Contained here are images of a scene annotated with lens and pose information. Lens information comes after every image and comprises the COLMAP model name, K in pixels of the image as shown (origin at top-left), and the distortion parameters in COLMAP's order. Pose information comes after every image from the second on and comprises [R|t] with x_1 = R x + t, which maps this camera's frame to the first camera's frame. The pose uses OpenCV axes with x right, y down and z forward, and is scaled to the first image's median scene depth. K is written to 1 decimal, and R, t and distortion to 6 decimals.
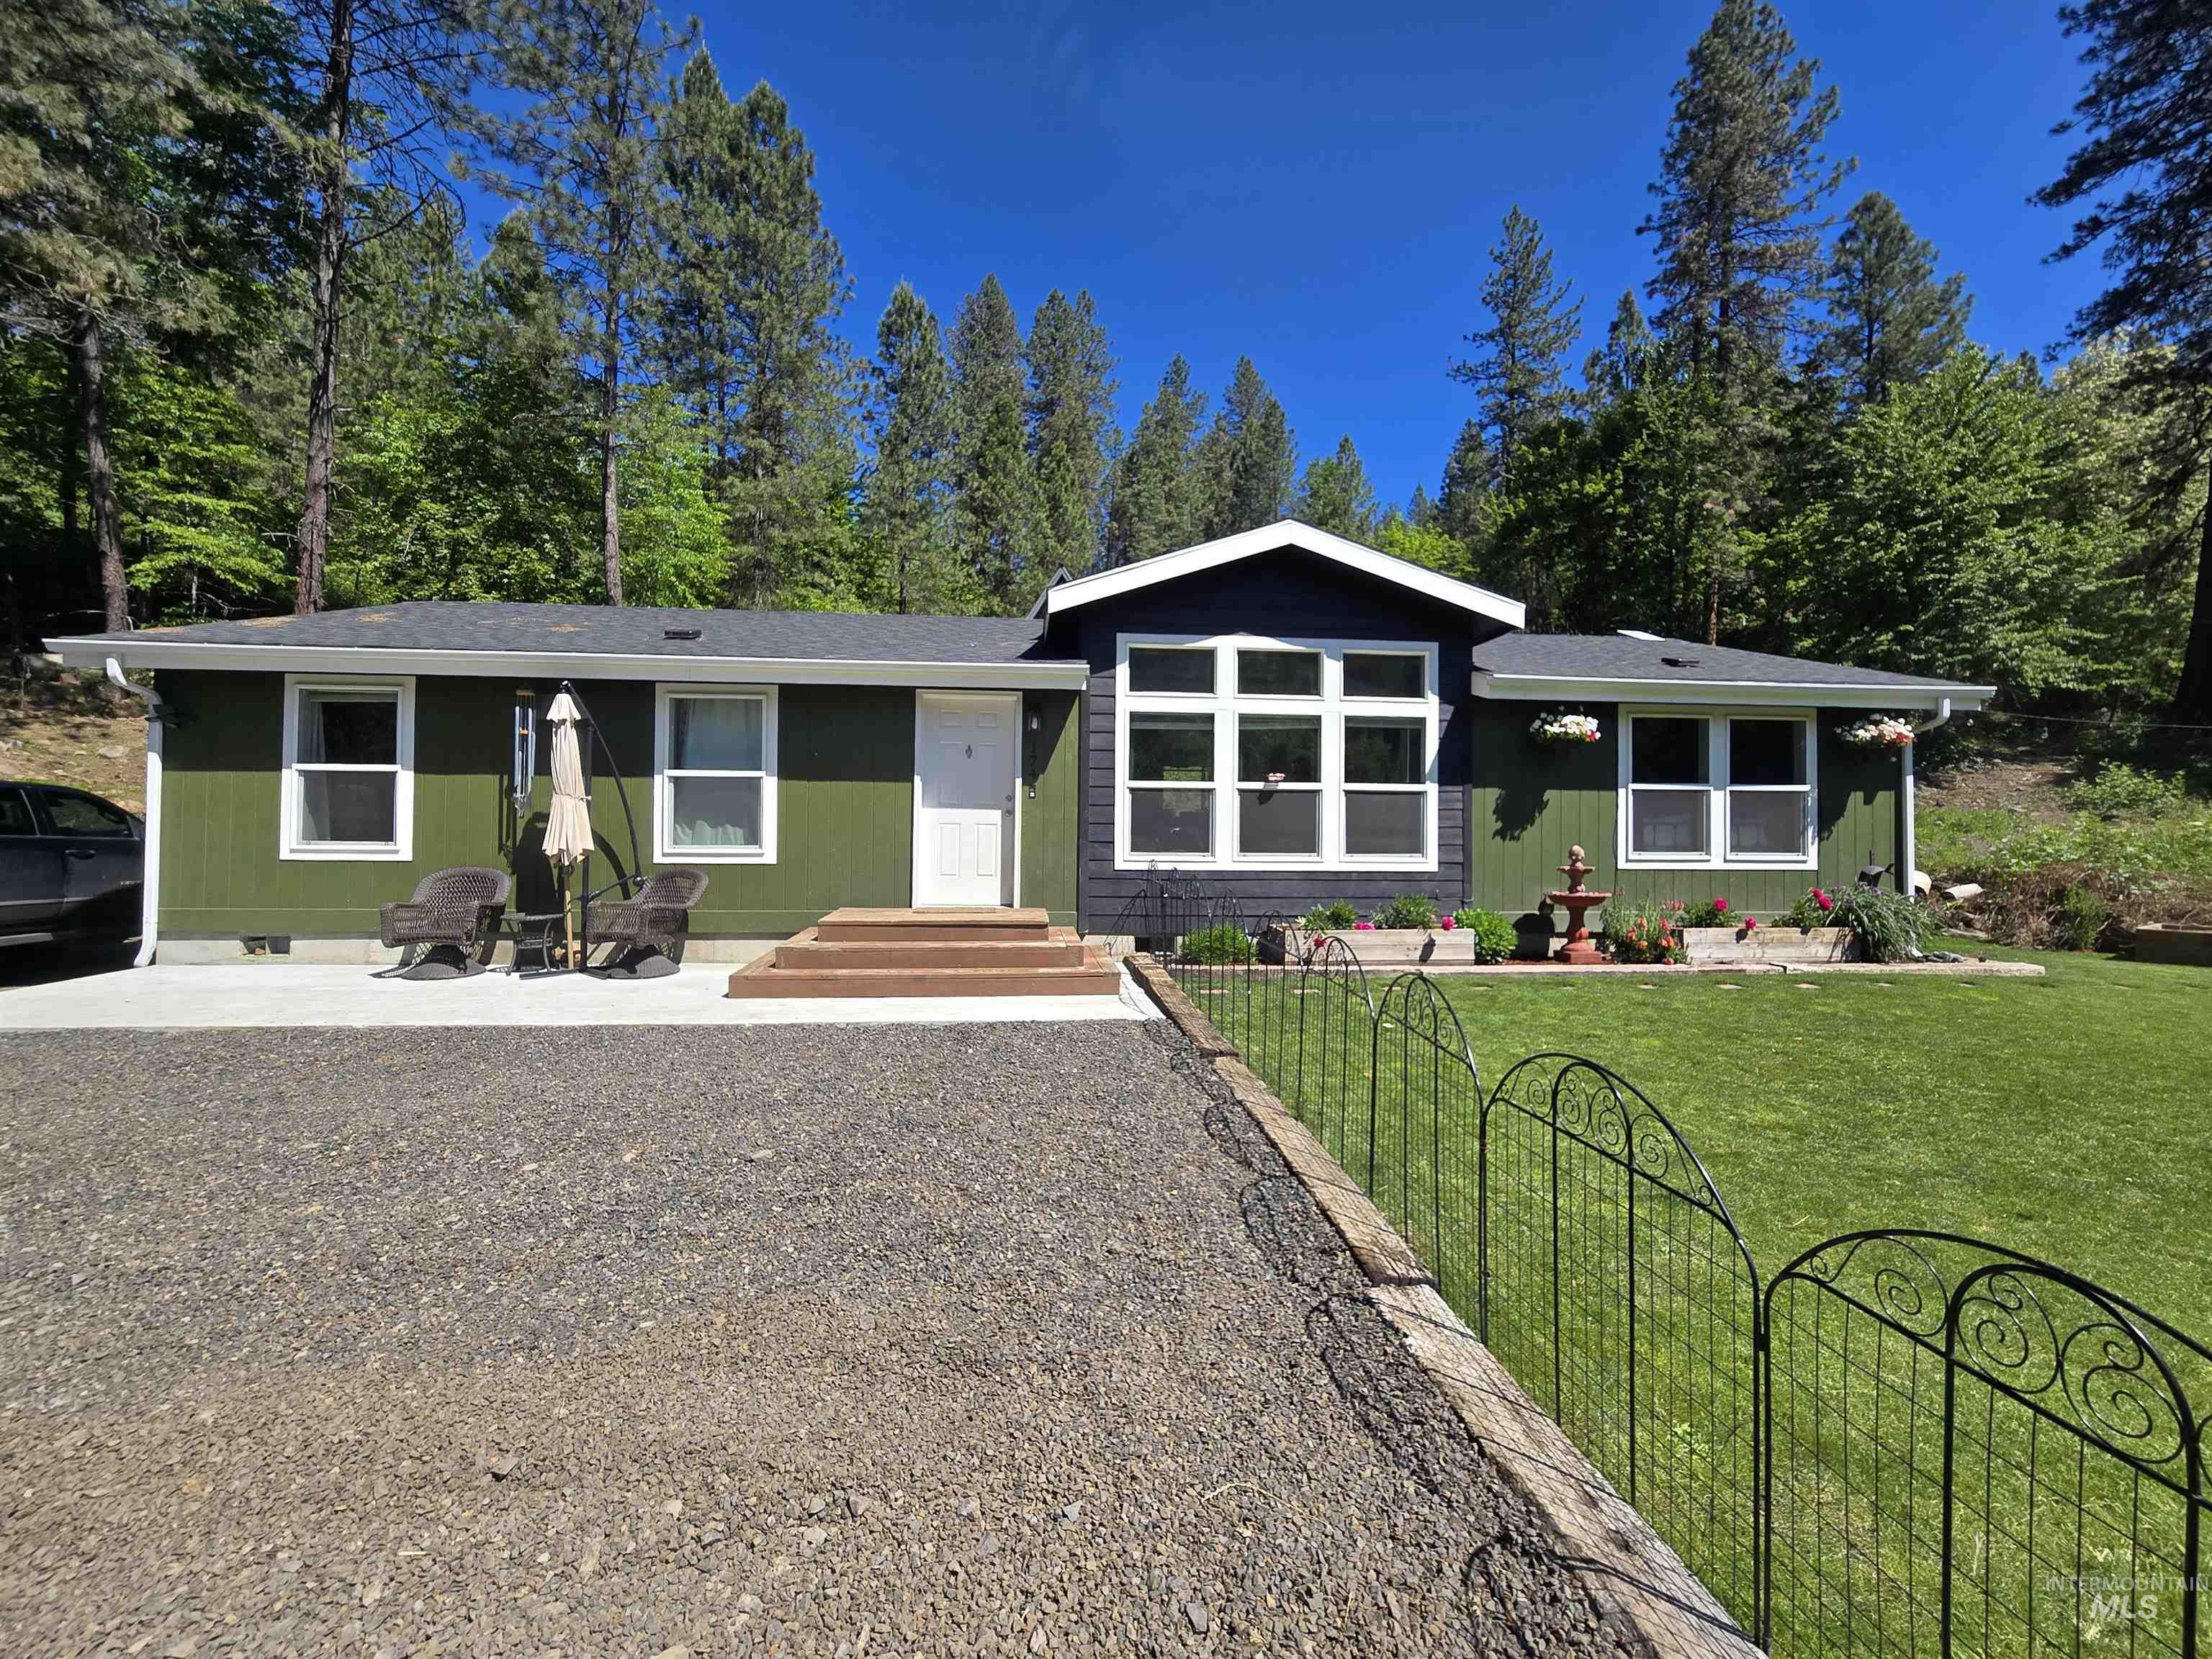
lens RADIAL K [[886.2, 0, 1061.4], [0, 886.2, 836.5], [0, 0, 1]] dist [0.001038, -0.001554]
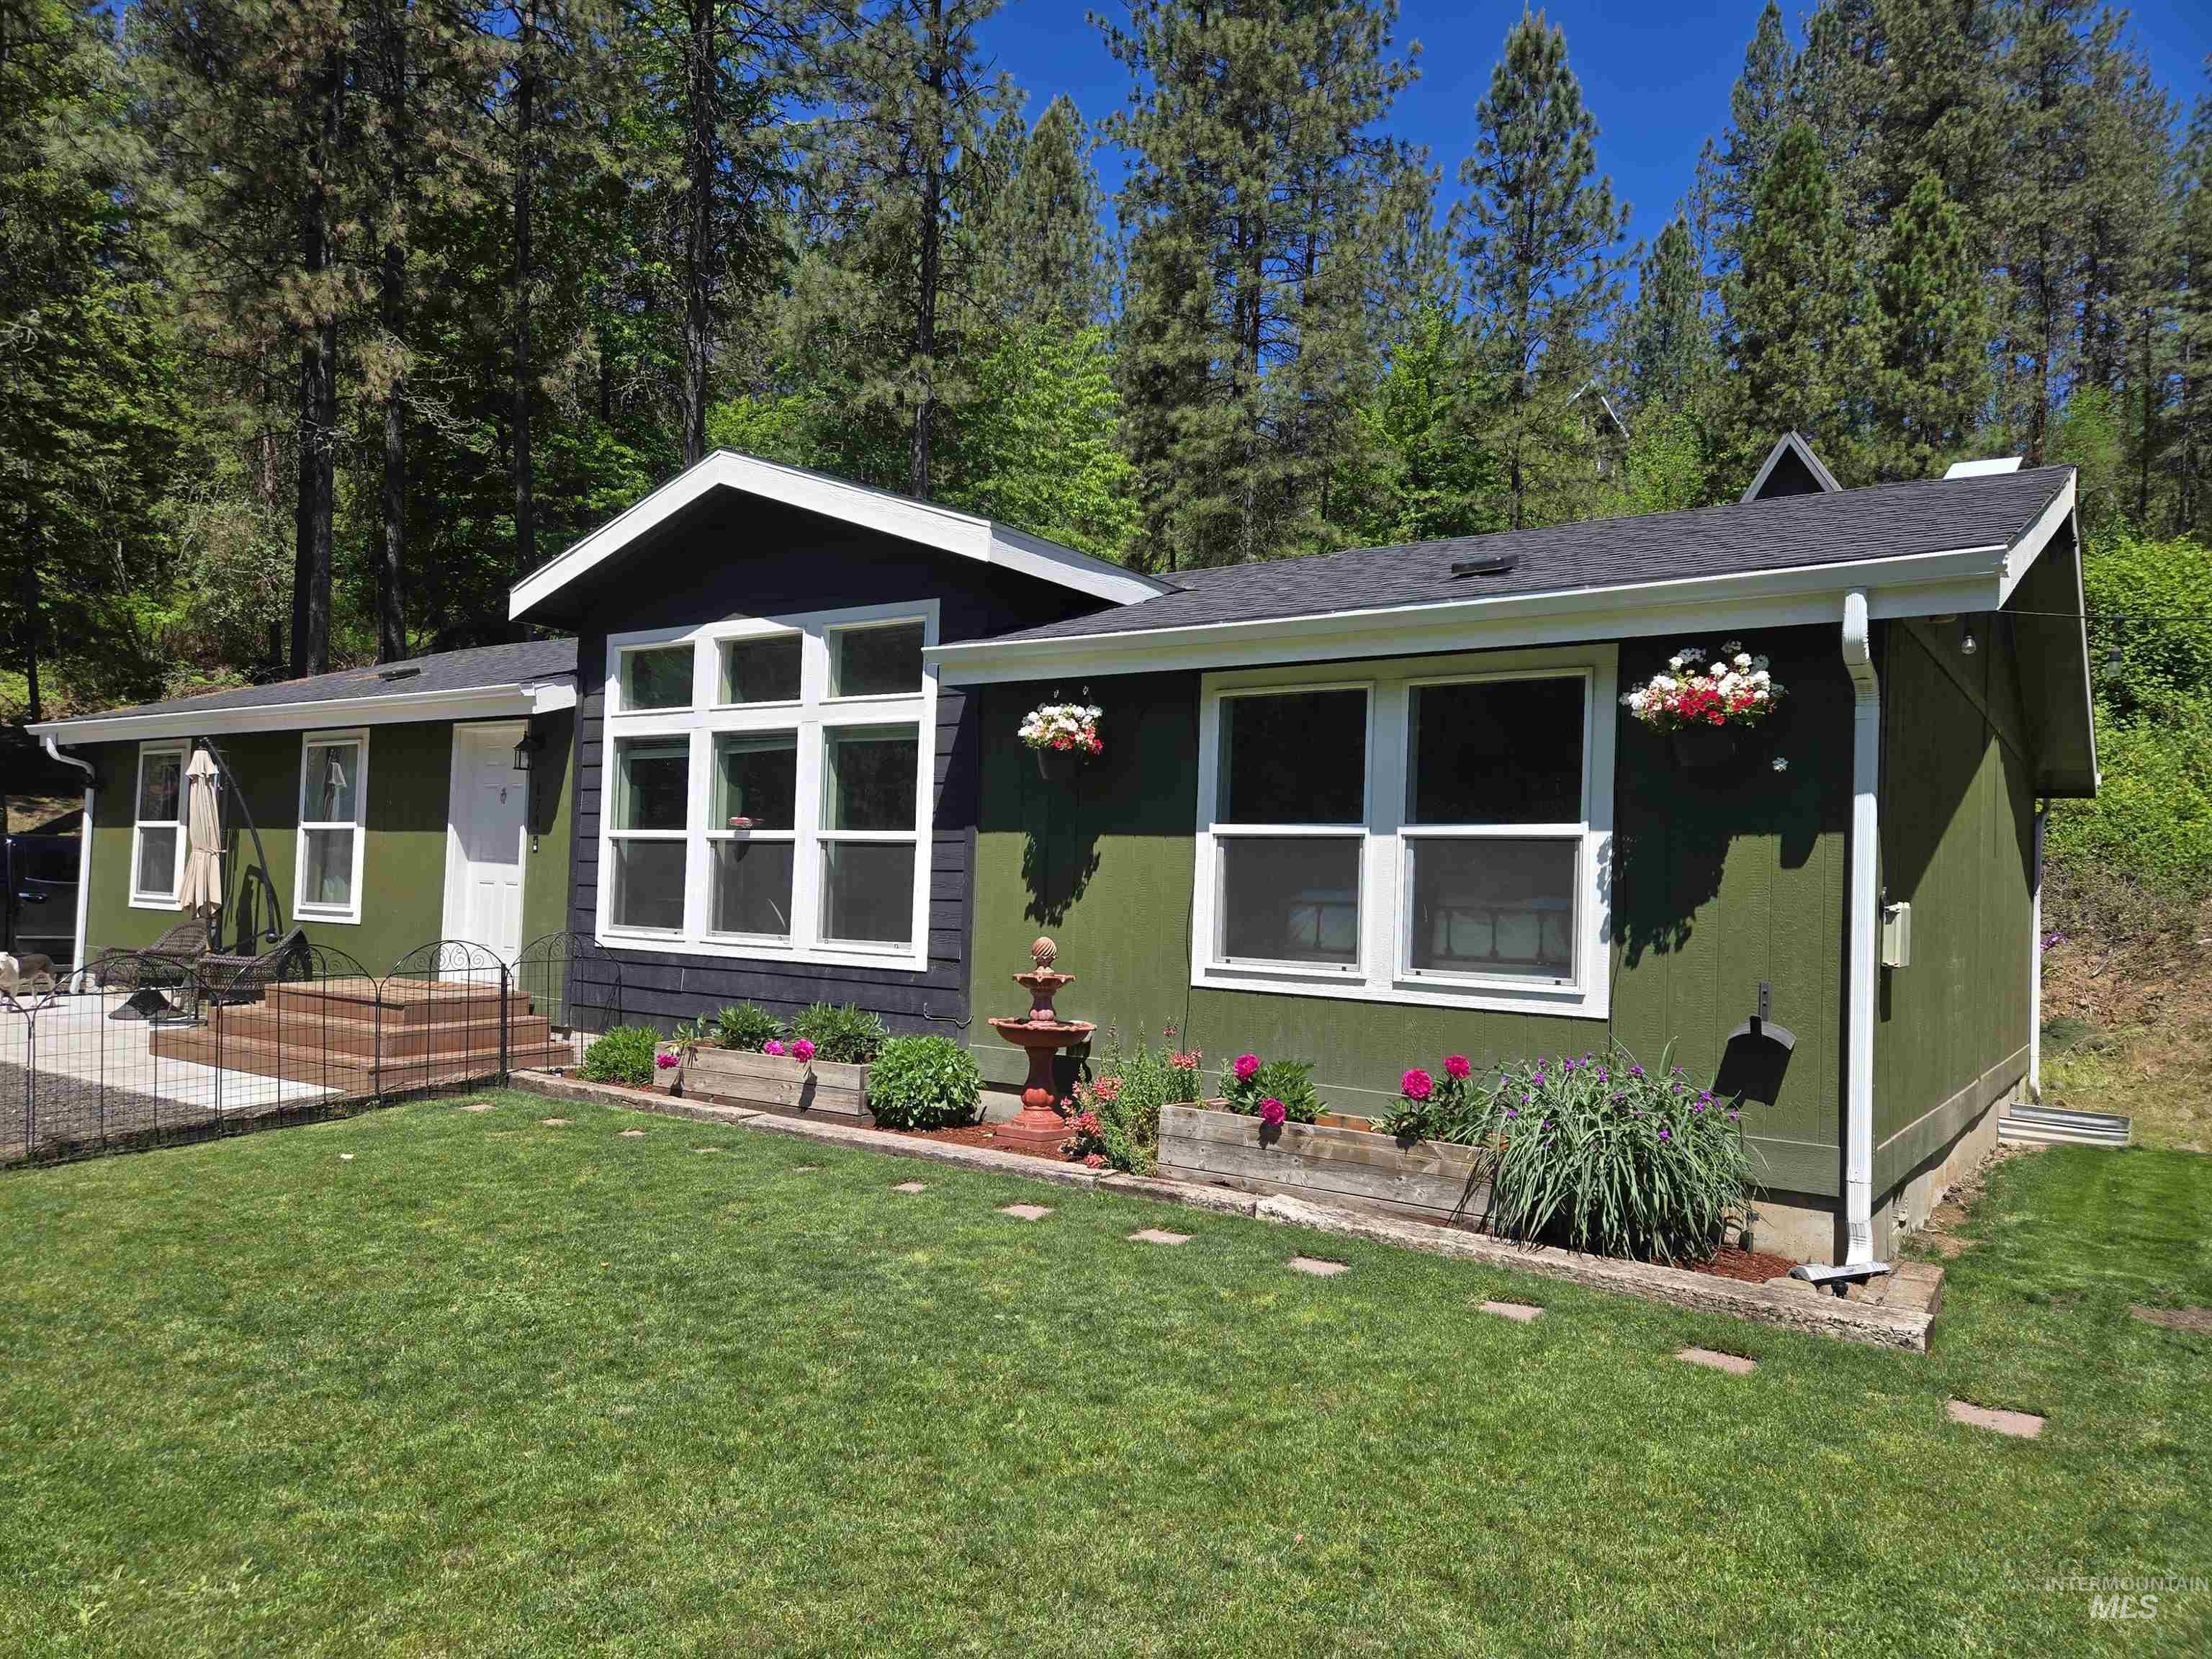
lens RADIAL K [[1464.3, 0, 1093.0], [0, 1464.3, 846.3], [0, 0, 1]] dist [0.080721, -0.070540]
pose [[0.765647, -0.003757, -0.643250, 1.178341], [-0.034743, 0.998282, -0.047185, -0.003163], [0.642322, 0.058476, 0.764201, 0.305335]]
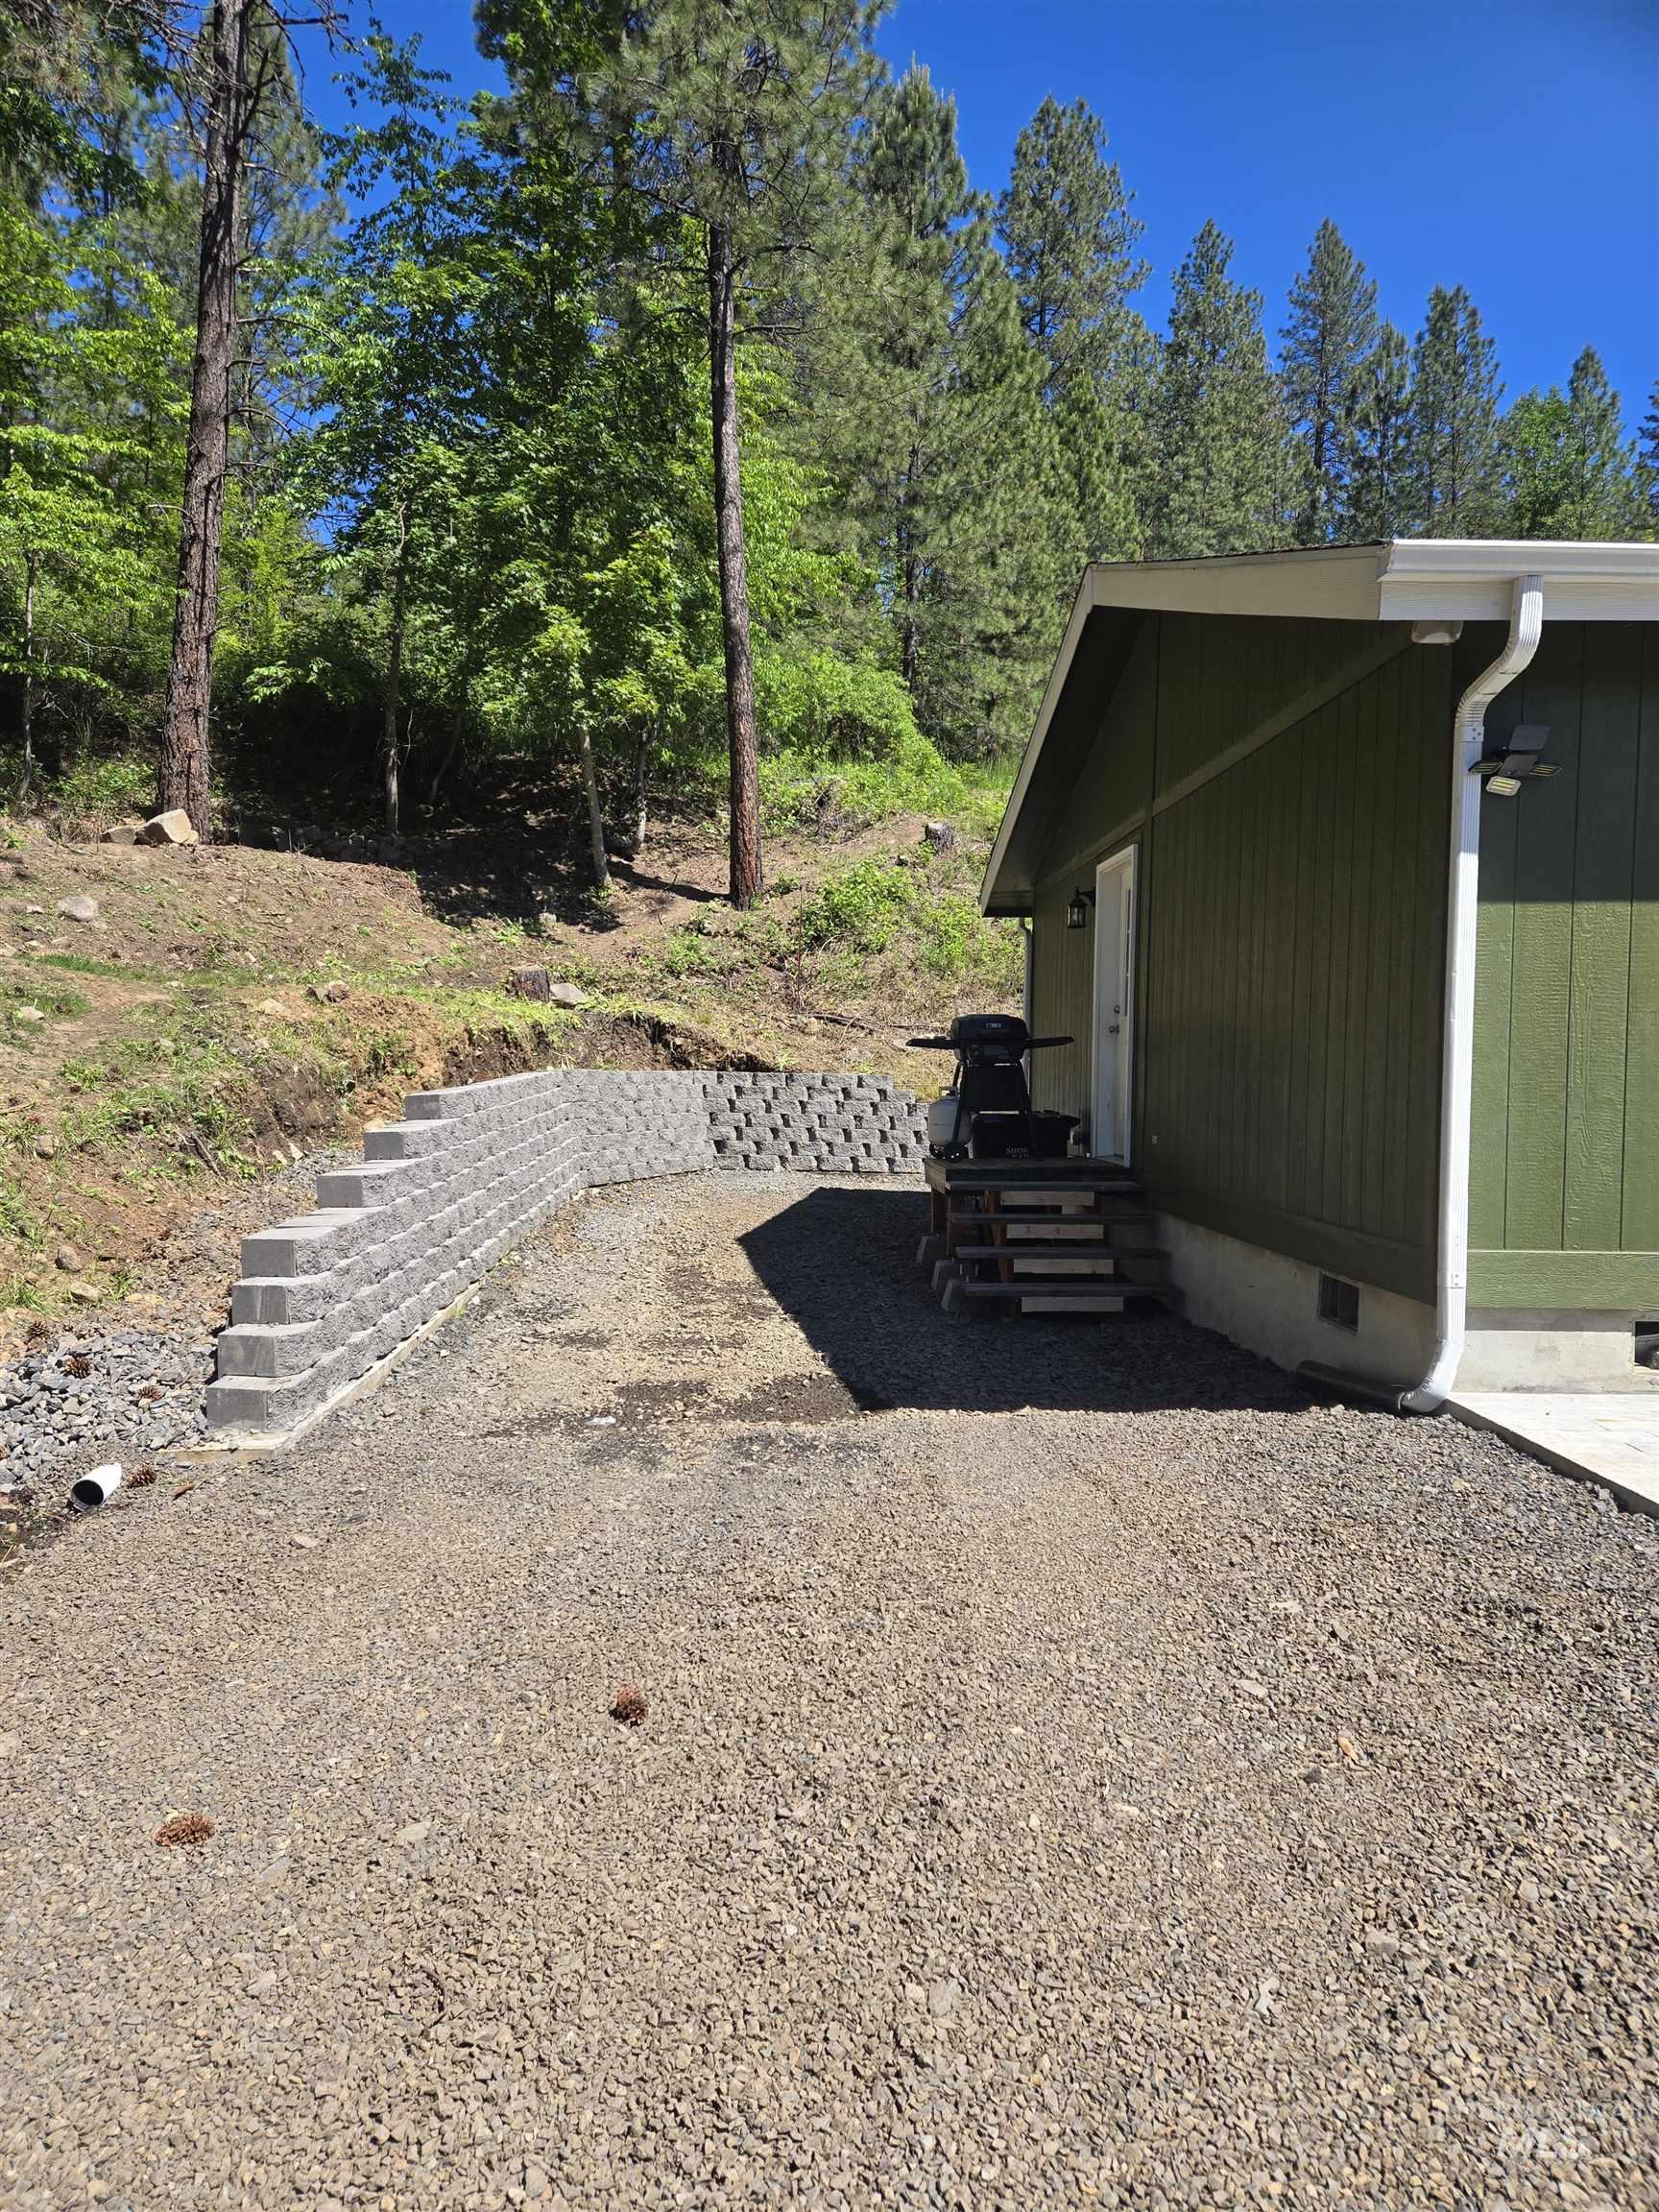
lens RADIAL K [[1464.3, 0, 792.9], [0, 1464.3, 1137.0], [0, 0, 1]] dist [0.080721, -0.070540]
pose [[0.998282, 0.002649, -0.058537, -1.159988], [-0.000499, 0.999326, 0.036714, 0.006153], [0.058595, -0.036622, 0.997610, 0.296314]]
